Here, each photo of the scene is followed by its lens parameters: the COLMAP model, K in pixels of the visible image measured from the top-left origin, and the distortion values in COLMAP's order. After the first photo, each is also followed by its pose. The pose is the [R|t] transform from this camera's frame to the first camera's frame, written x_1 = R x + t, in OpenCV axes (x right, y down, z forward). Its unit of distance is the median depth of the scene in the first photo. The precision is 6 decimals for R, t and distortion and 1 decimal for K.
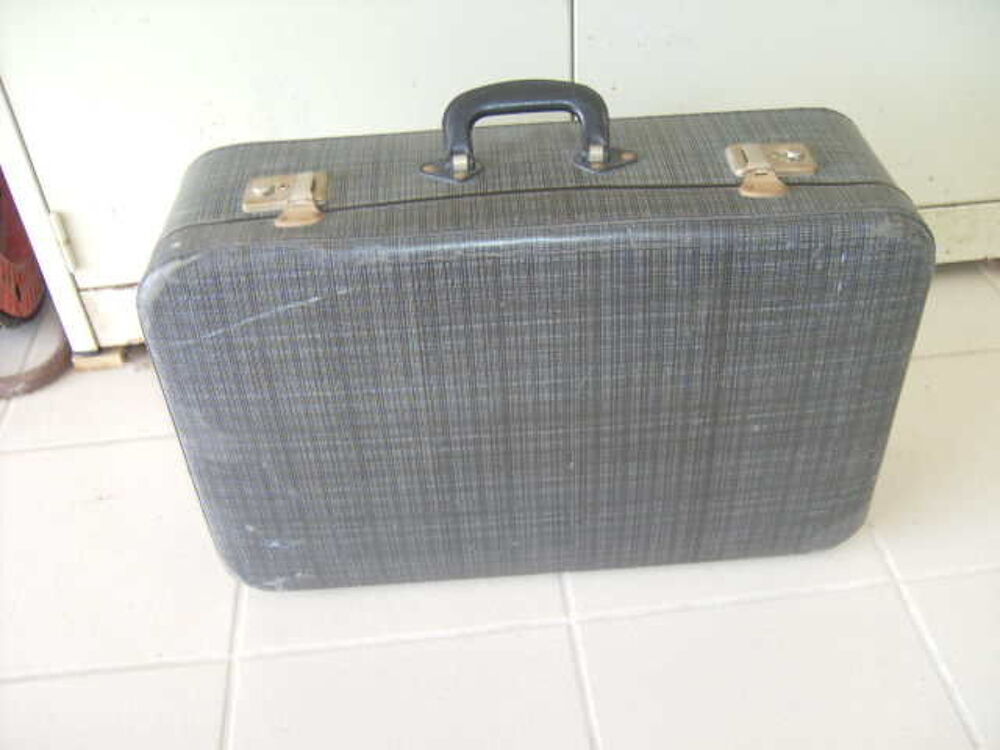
lens RADIAL K [[1008.2, 0, 527.1], [0, 1008.2, 376.4], [0, 0, 1]] dist [-0.078532, 0.021163]
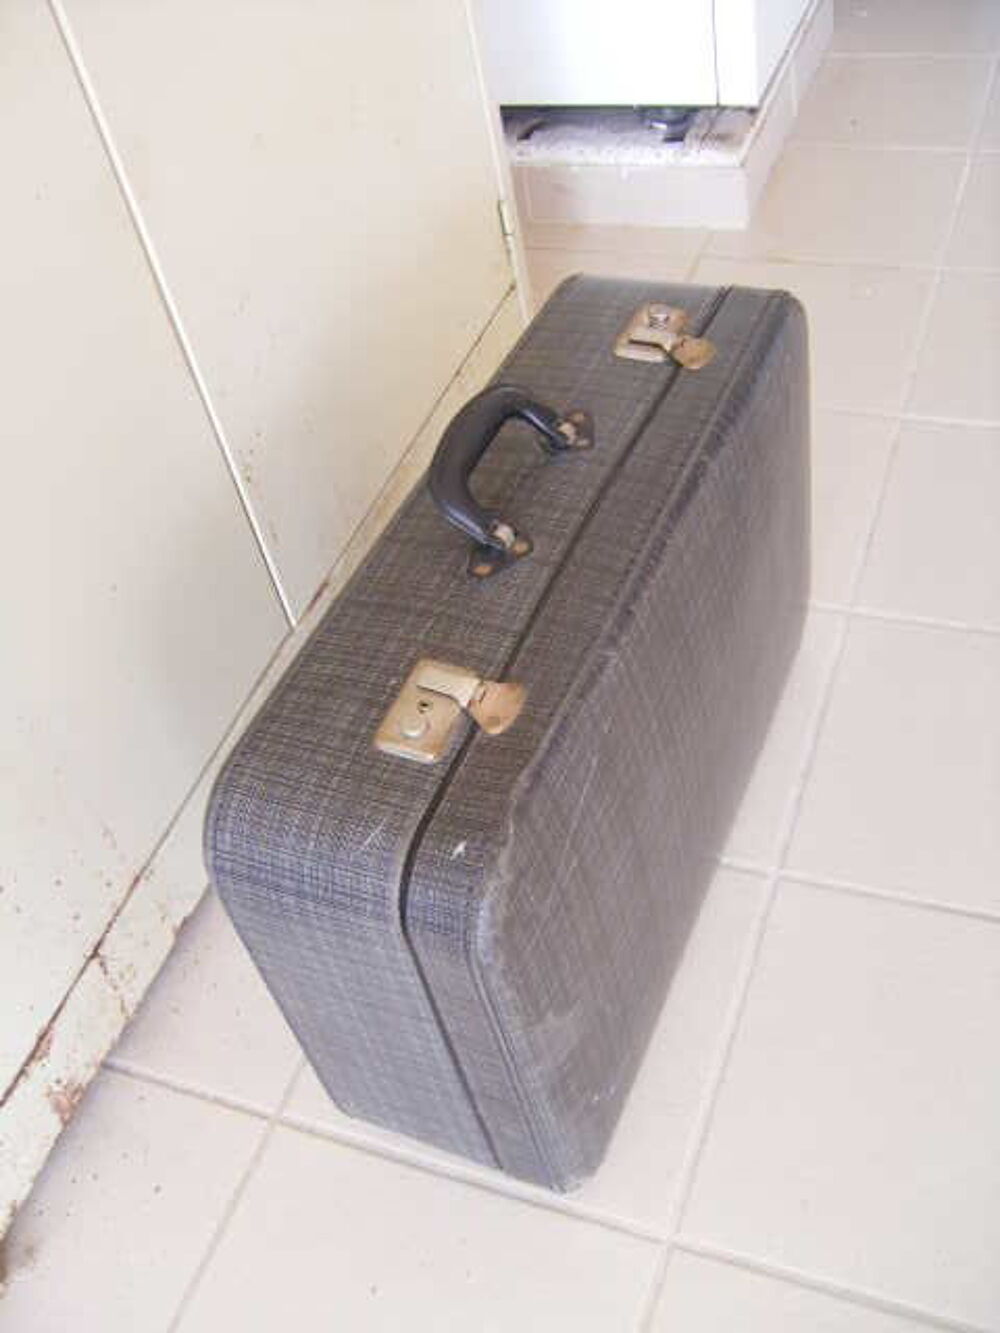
lens RADIAL K [[1344.0, 0, 500.0], [0, 1344.0, 666.5], [0, 0, 1]] dist [-0.078532, 0.021163]
pose [[0.458713, -0.658779, 0.596316, -0.993755], [0.662937, 0.700582, 0.264006, -0.549402], [-0.591690, 0.274217, 0.758095, 0.302112]]
